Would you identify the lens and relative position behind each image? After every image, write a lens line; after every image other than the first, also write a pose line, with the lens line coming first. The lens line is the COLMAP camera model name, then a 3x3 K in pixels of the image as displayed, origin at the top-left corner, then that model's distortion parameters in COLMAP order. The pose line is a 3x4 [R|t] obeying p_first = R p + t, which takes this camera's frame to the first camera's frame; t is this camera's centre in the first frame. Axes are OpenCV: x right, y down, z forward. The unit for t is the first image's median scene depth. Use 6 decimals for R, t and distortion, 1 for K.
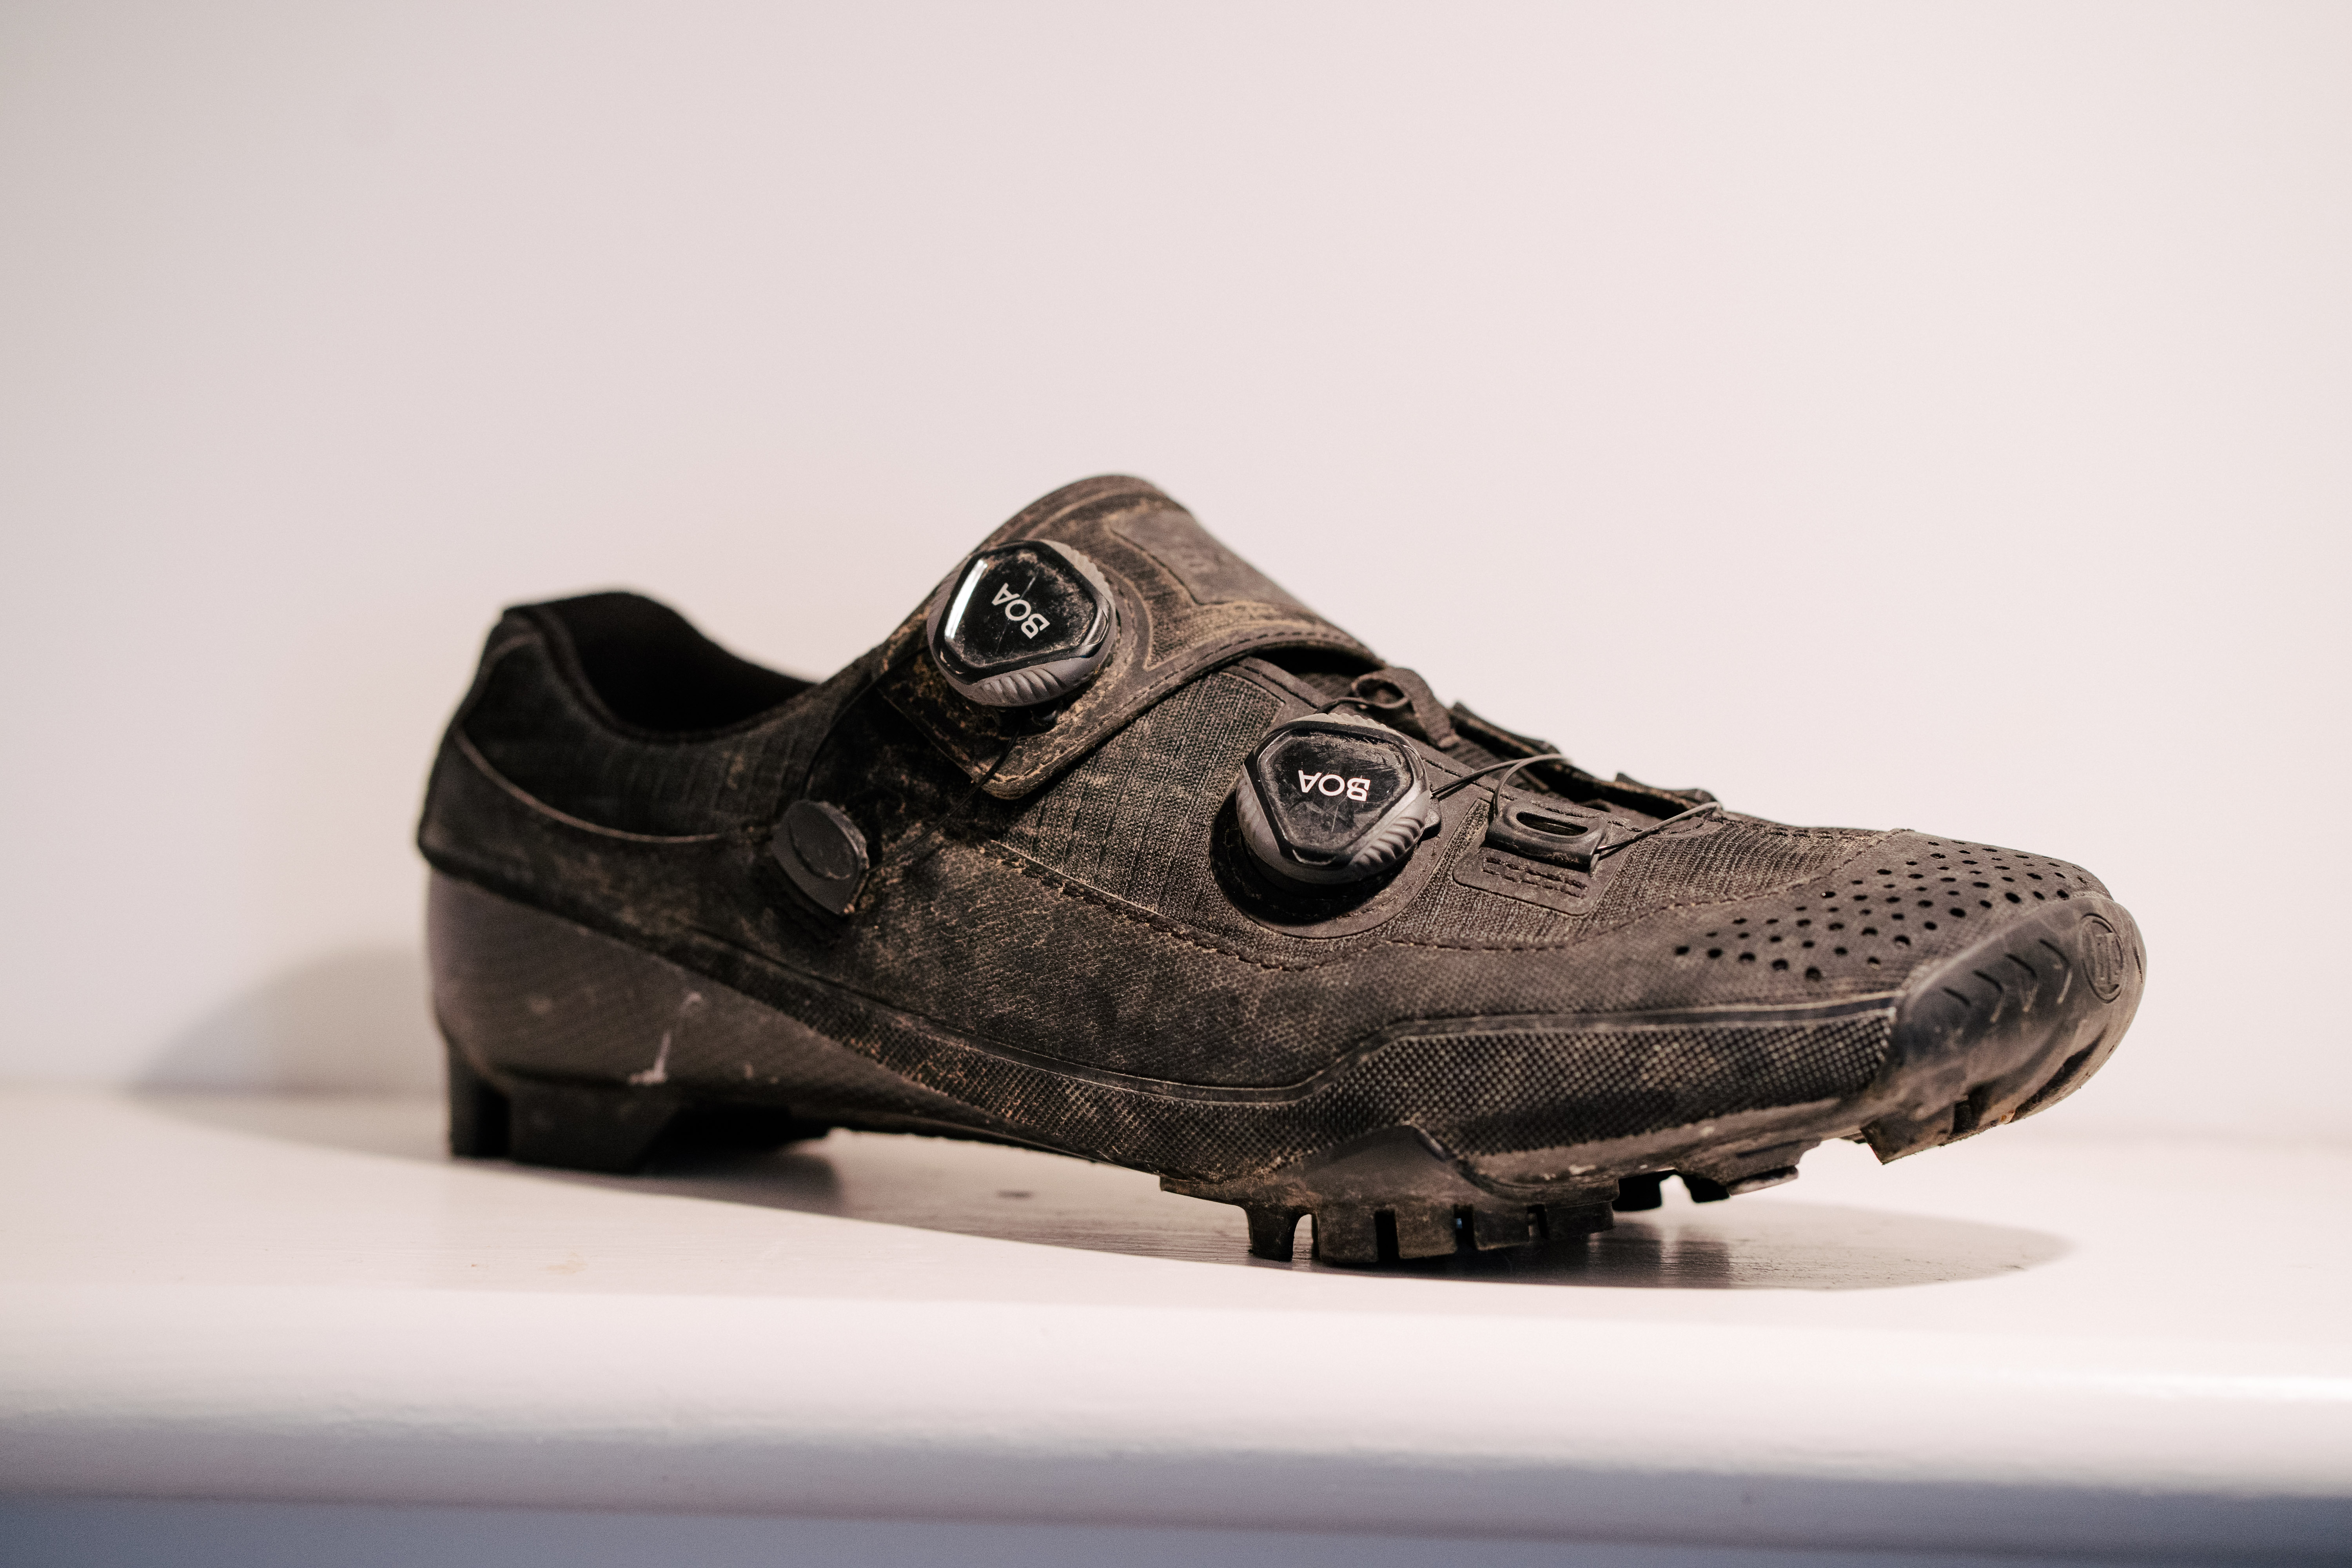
lens RADIAL K [[6980.9, 0, 1178.8], [0, 6980.9, 832.7], [0, 0, 1]] dist [0.547899, -4.808973]
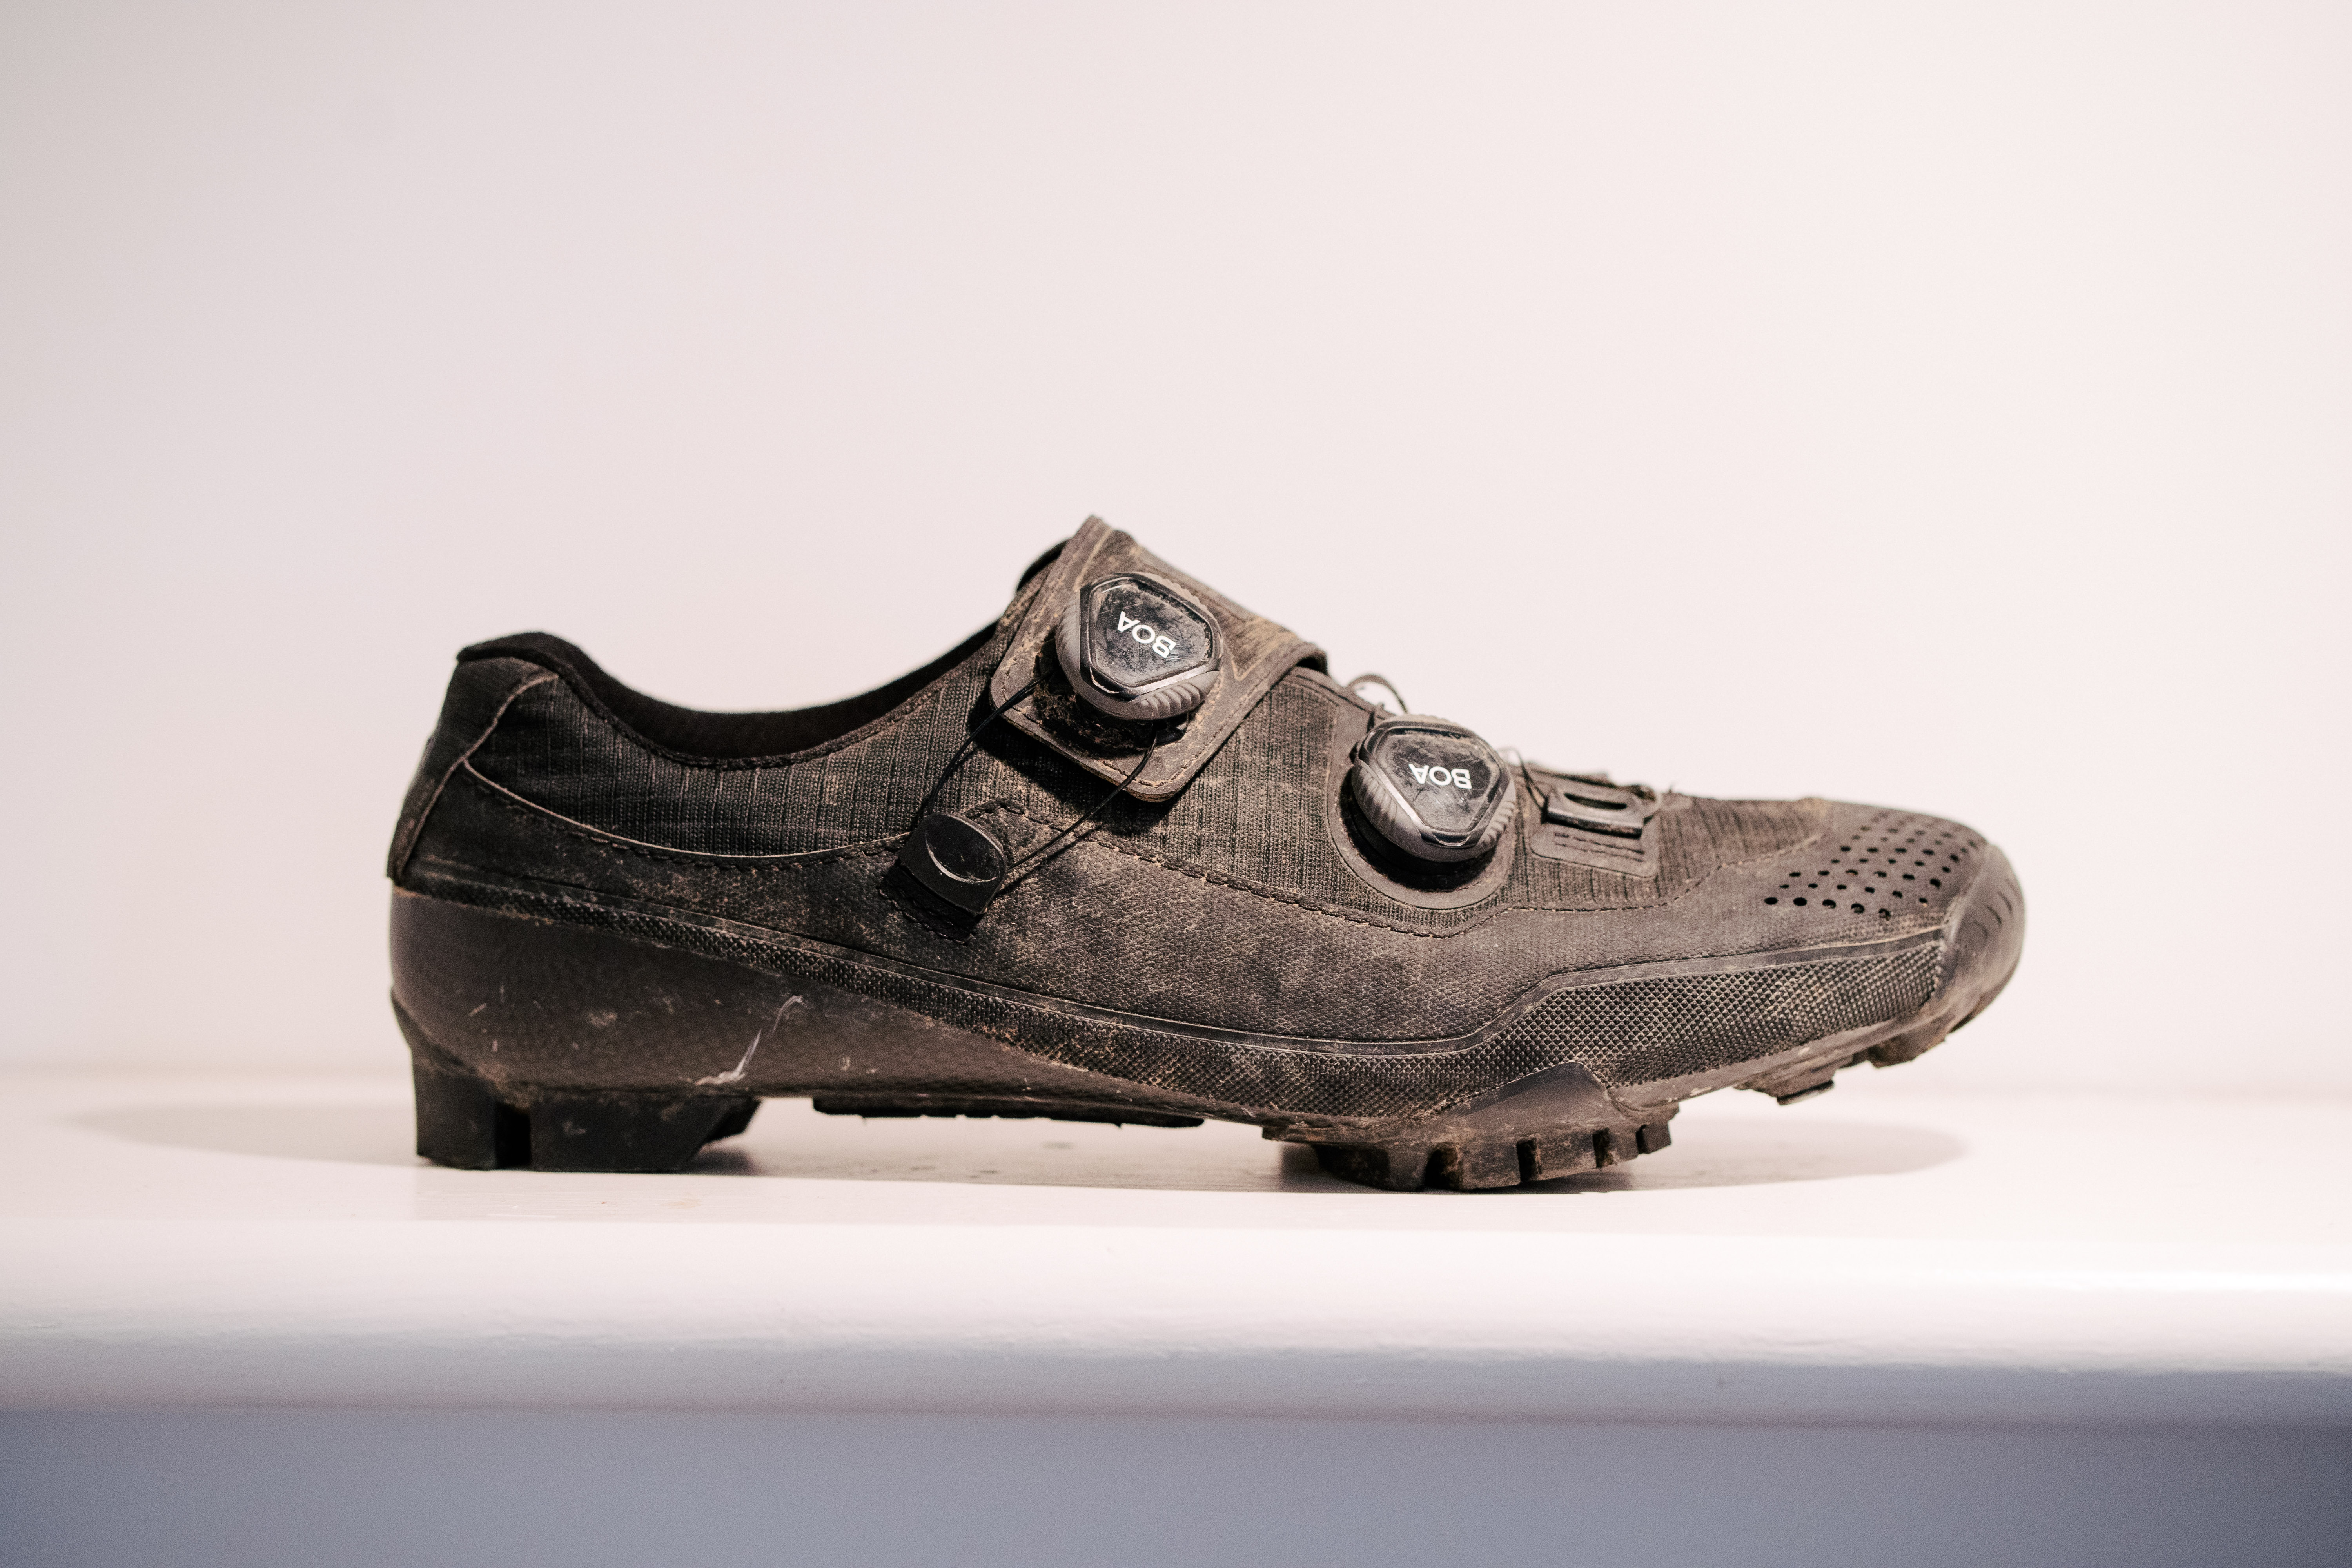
lens RADIAL K [[6980.9, 0, 1178.8], [0, 6980.9, 832.7], [0, 0, 1]] dist [0.547899, -4.808973]
pose [[0.836981, -0.042695, 0.545564, -0.641027], [0.047949, 0.998839, 0.004607, -0.004833], [-0.545127, 0.022303, 0.838057, 0.057611]]
